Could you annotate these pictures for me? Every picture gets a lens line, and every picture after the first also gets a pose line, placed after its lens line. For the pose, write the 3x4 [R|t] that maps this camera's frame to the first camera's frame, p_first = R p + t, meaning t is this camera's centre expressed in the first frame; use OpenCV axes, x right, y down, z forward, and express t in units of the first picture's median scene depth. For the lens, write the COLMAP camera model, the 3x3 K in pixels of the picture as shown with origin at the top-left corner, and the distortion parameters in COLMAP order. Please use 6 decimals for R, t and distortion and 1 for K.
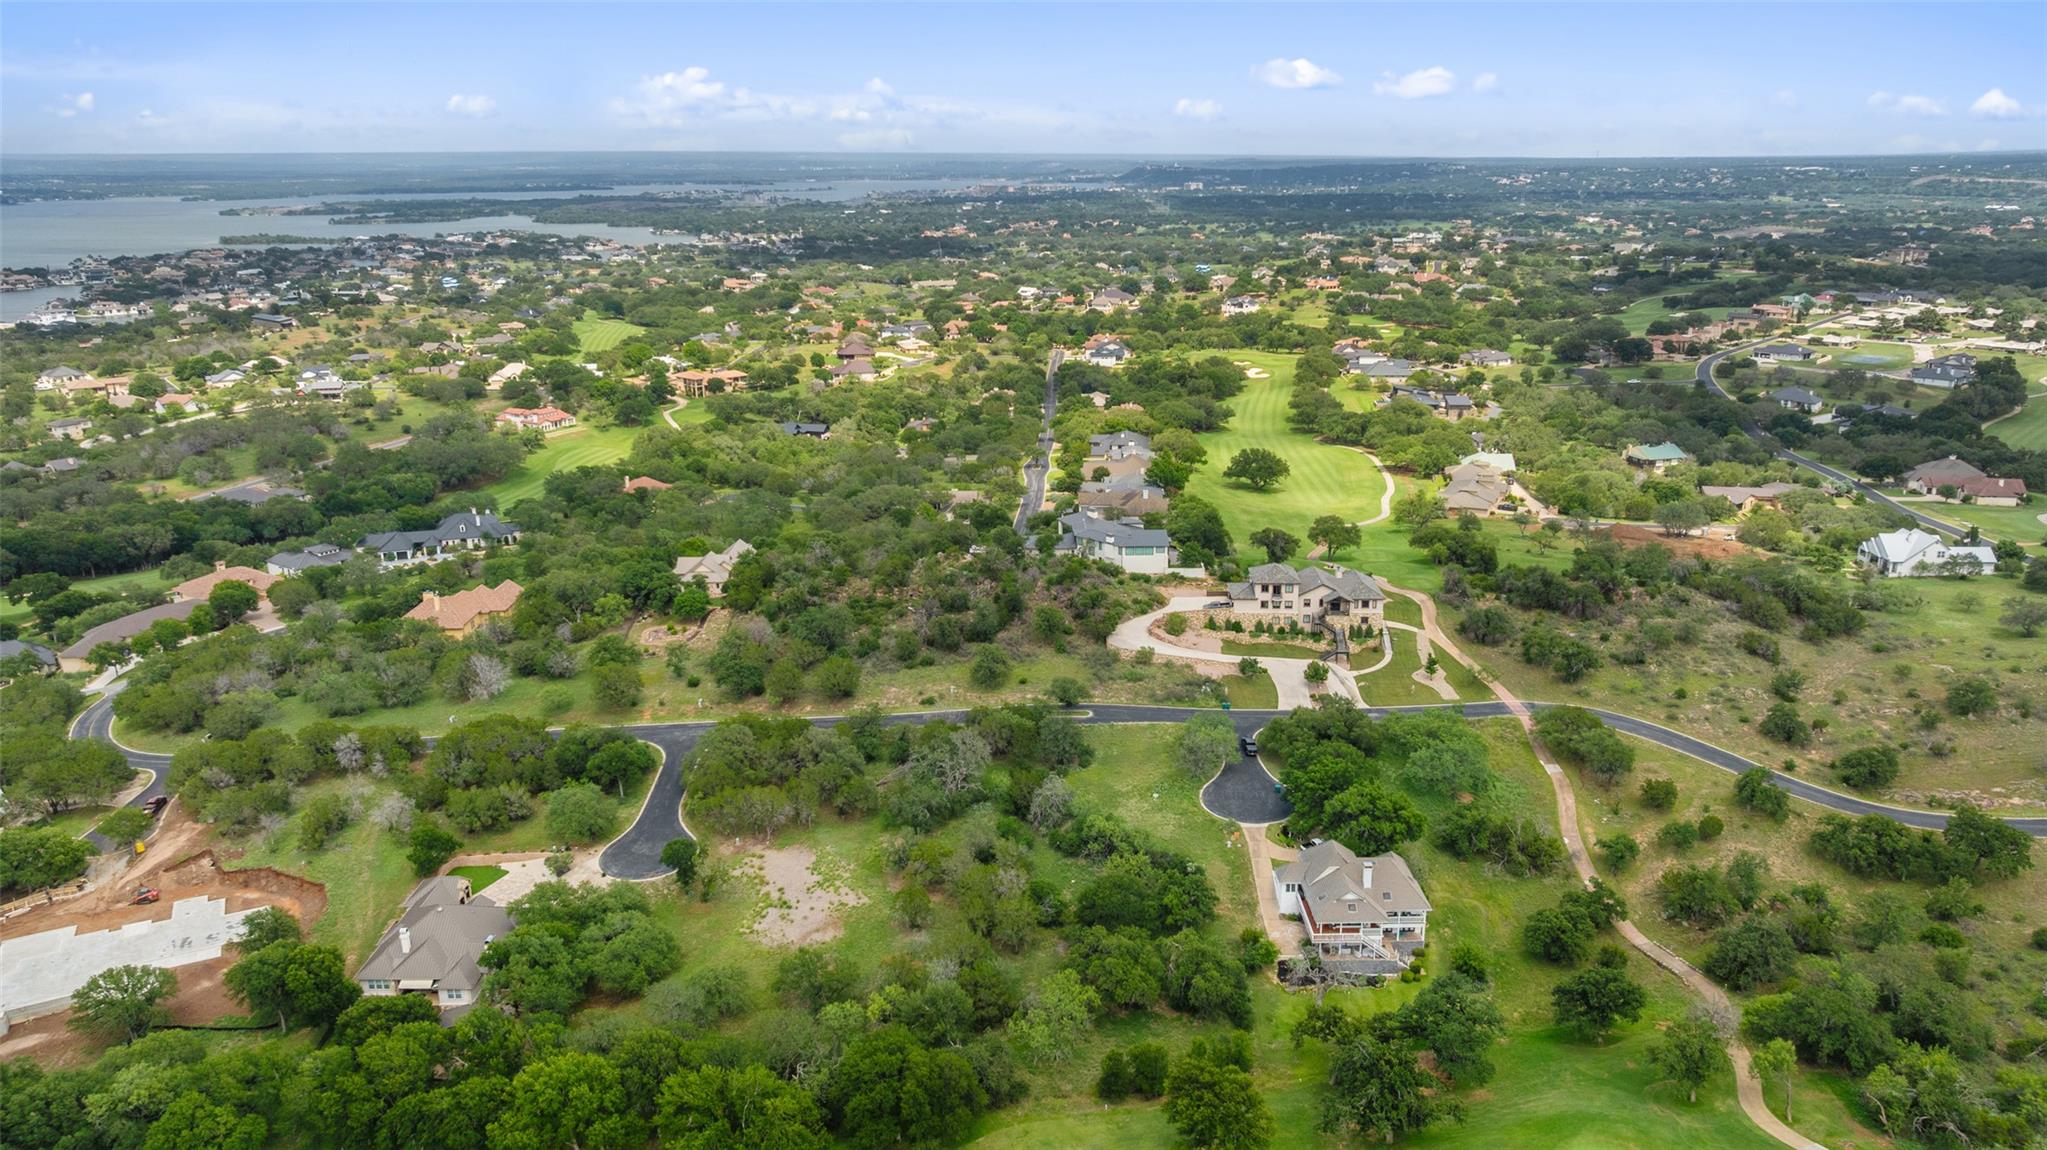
lens RADIAL K [[1403.6, 0, 1039.0], [0, 1403.6, 581.7], [0, 0, 1]] dist [-0.014268, -0.002274]
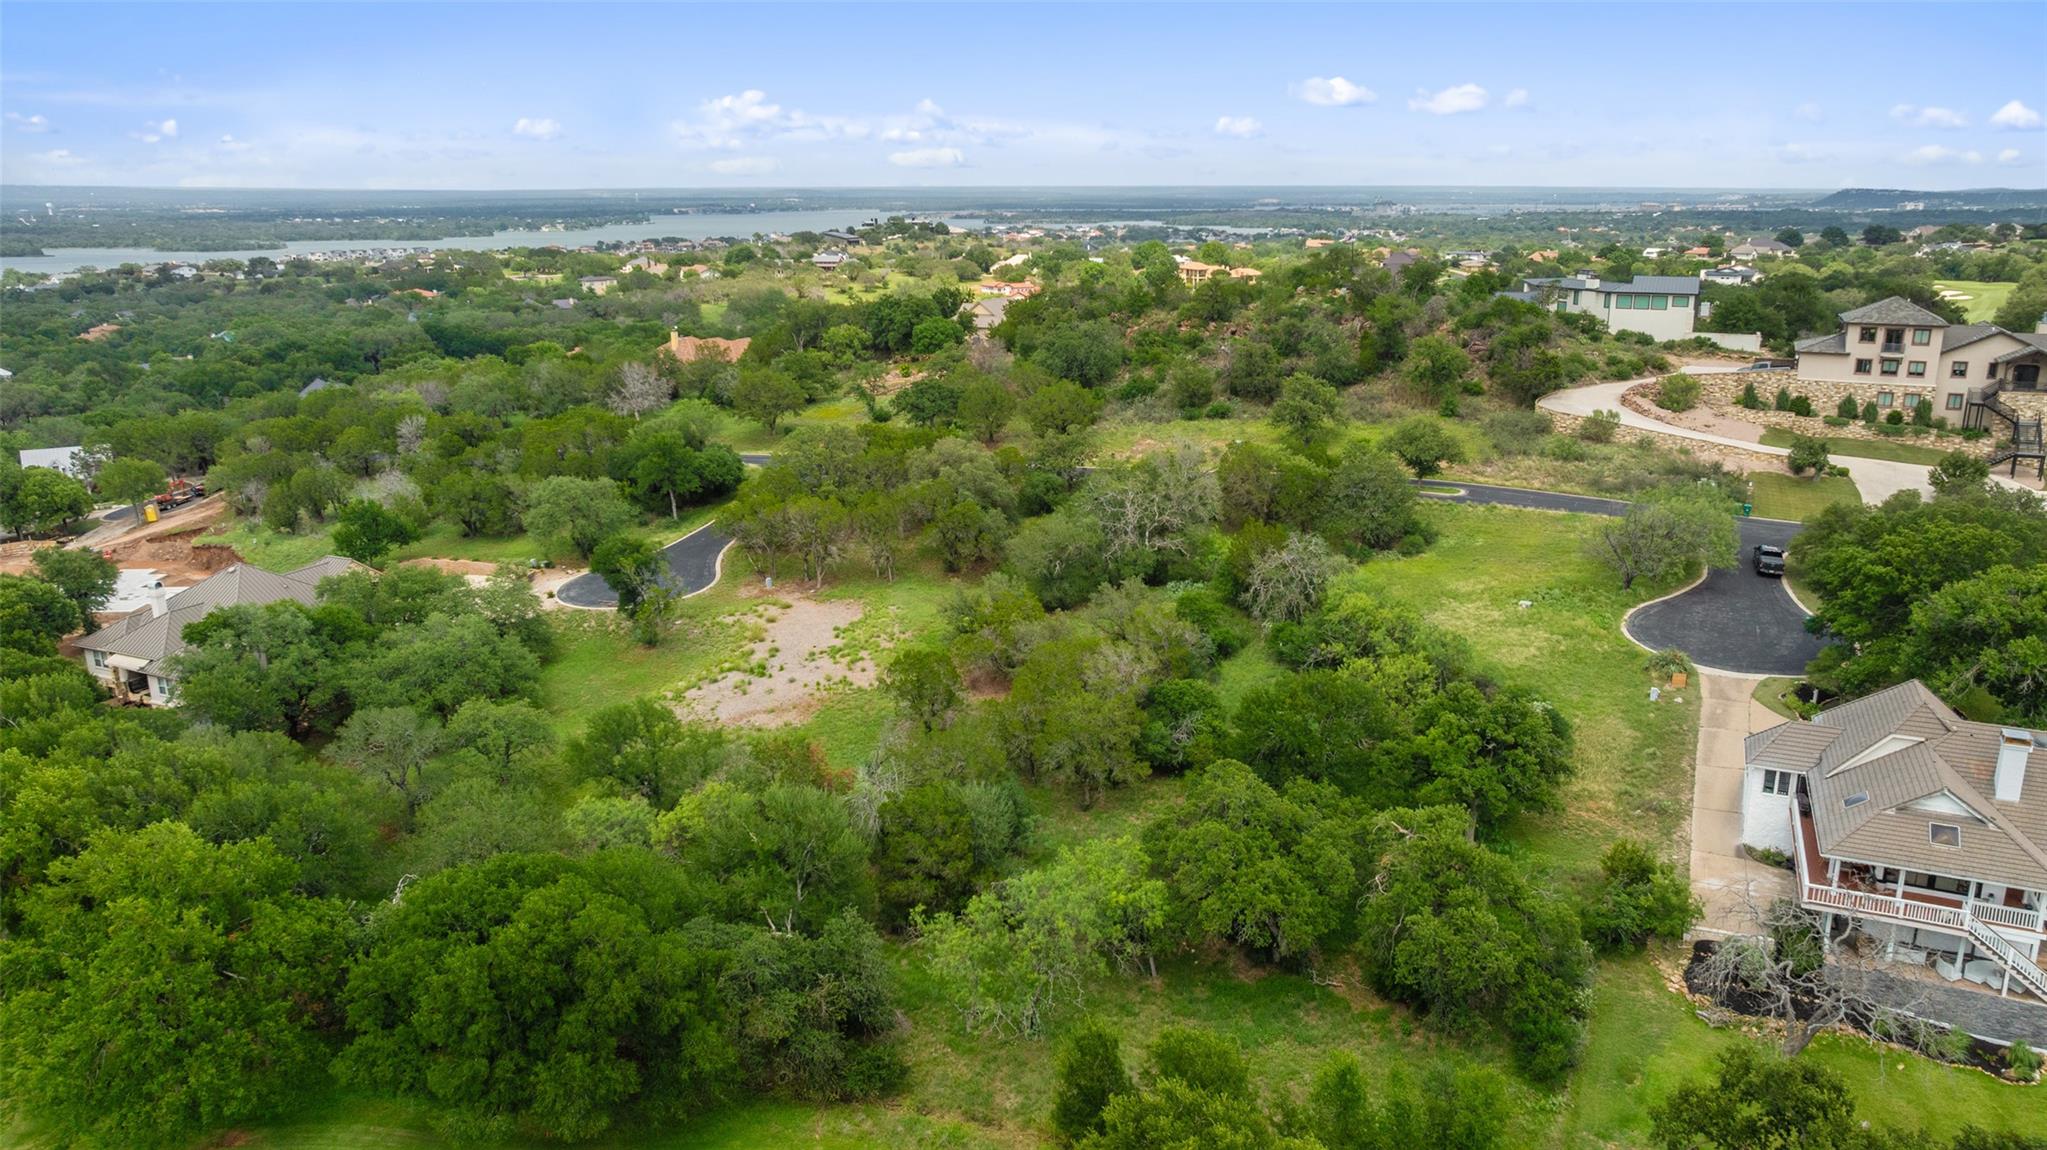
lens RADIAL K [[1403.6, 0, 1039.0], [0, 1403.6, 581.7], [0, 0, 1]] dist [-0.014268, -0.002274]
pose [[0.904244, 0.112327, -0.411977, 0.108492], [-0.122873, 0.992422, 0.000896, 0.138244], [0.408956, 0.049811, 0.911194, 0.410247]]
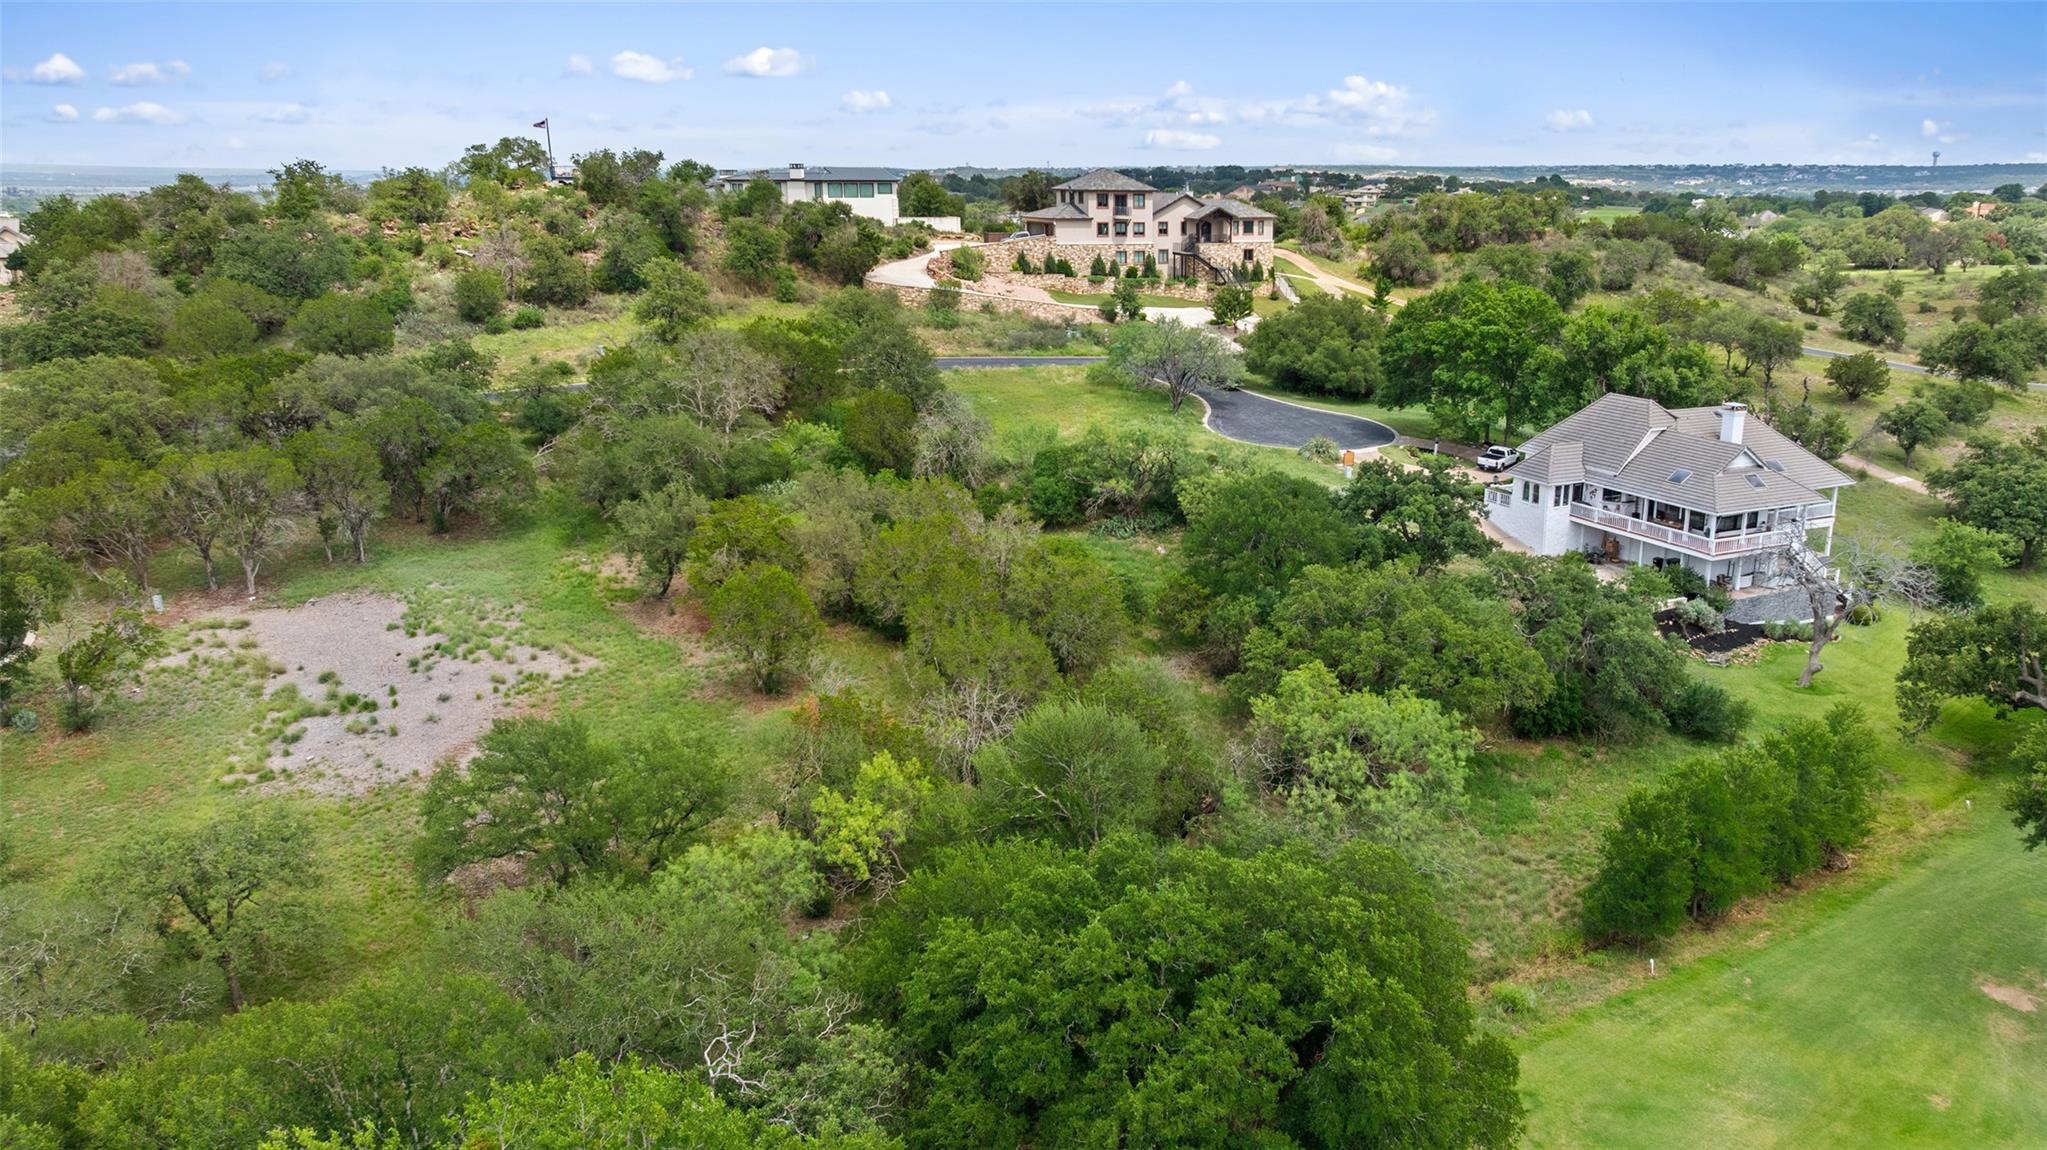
lens RADIAL K [[1474.7, 0, 1053.3], [0, 1474.7, 571.2], [0, 0, 1]] dist [-0.018150, -0.002057]
pose [[0.910590, -0.102285, 0.400455, -0.126324], [0.115894, 0.993213, -0.009840, 0.168475], [-0.396731, 0.055370, 0.916264, 0.457816]]
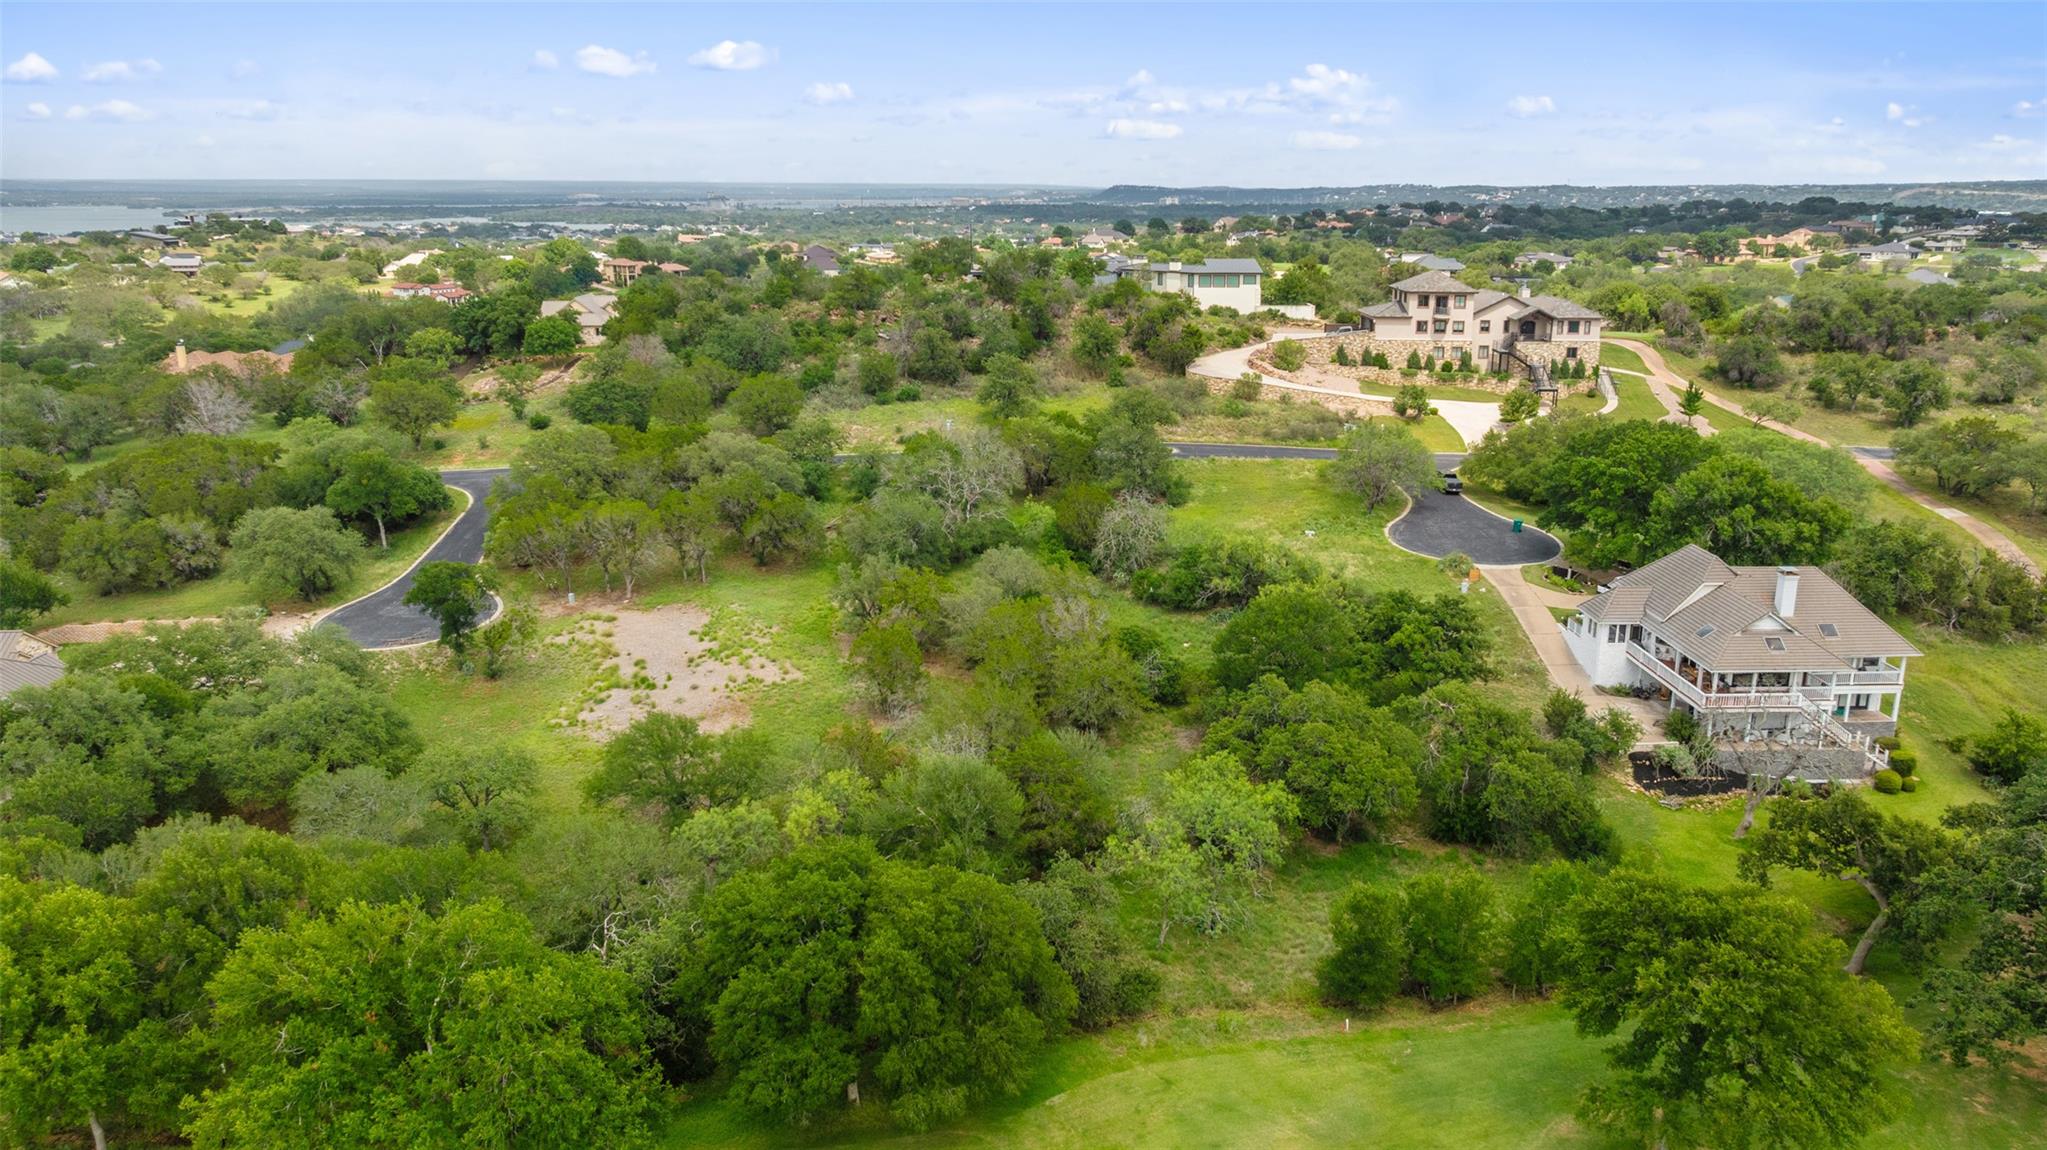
lens RADIAL K [[1404.2, 0, 1034.7], [0, 1404.2, 598.1], [0, 0, 1]] dist [-0.016471, -0.004286]
pose [[0.999842, -0.000149, 0.017765, -0.033434], [0.000376, 0.999918, -0.012782, 0.156092], [-0.017761, 0.012787, 0.999760, 0.358042]]
